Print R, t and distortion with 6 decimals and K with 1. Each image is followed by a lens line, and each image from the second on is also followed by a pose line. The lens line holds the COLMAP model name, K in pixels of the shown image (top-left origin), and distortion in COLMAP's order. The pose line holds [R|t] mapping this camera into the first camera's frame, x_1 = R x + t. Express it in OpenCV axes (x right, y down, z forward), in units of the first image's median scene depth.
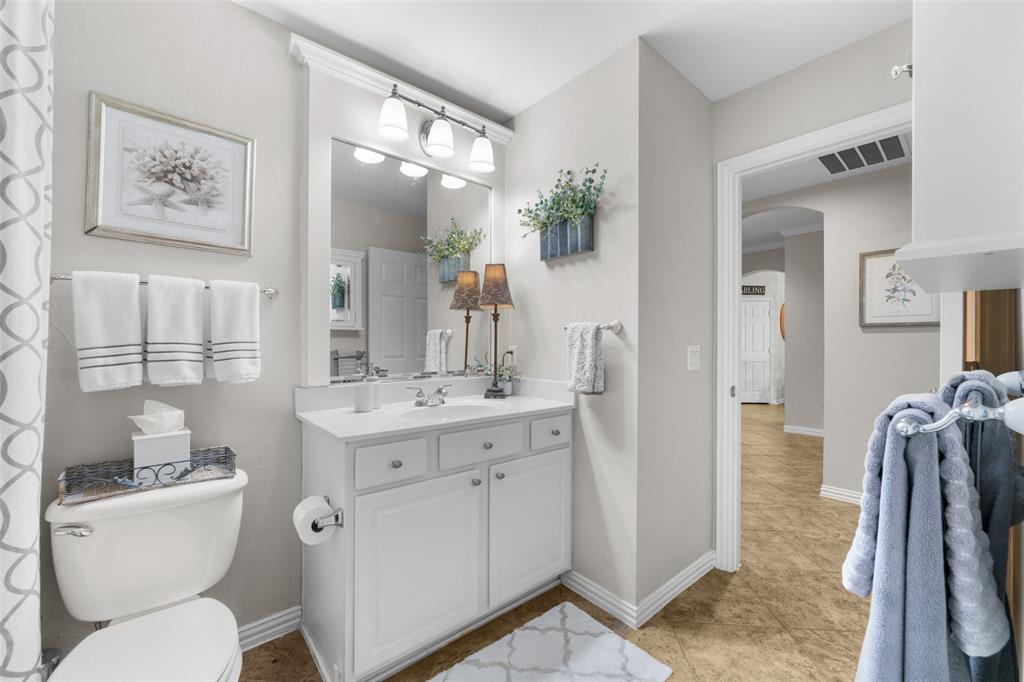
lens RADIAL K [[404.6, 0, 510.9], [0, 404.6, 341.5], [0, 0, 1]] dist [-0.001879, 0.000725]
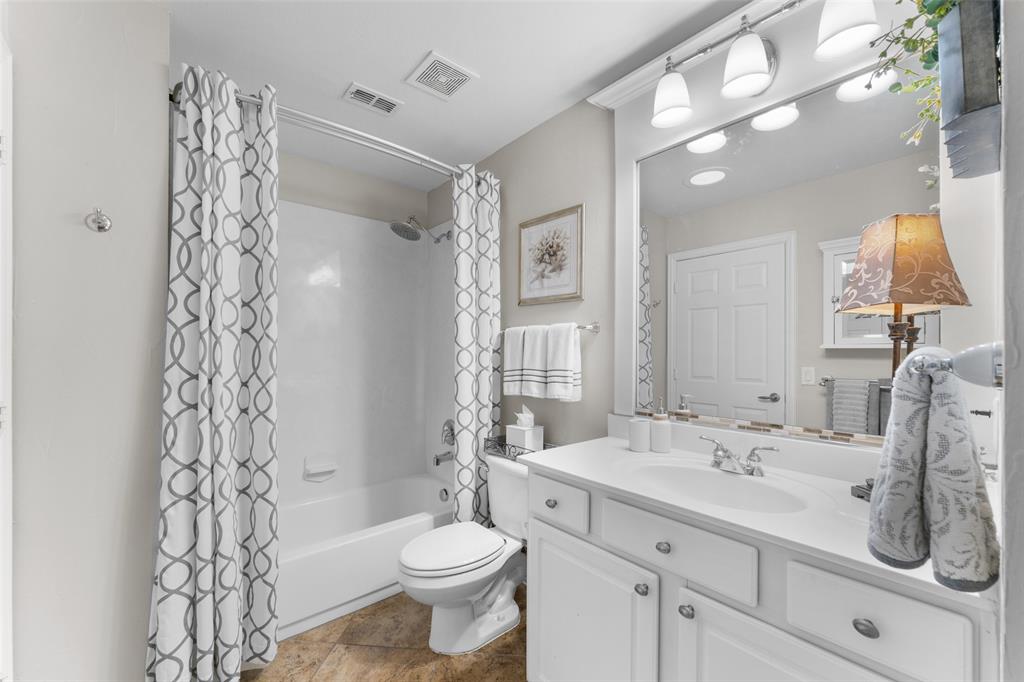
lens RADIAL K [[404.6, 0, 497.6], [0, 404.6, 352.9], [0, 0, 1]] dist [-0.001879, 0.000725]
pose [[0.006578, 0.000323, -0.999978, 0.653188], [0.000338, 1.000000, 0.000325, -0.056152], [0.999978, -0.000341, 0.006578, 0.821120]]
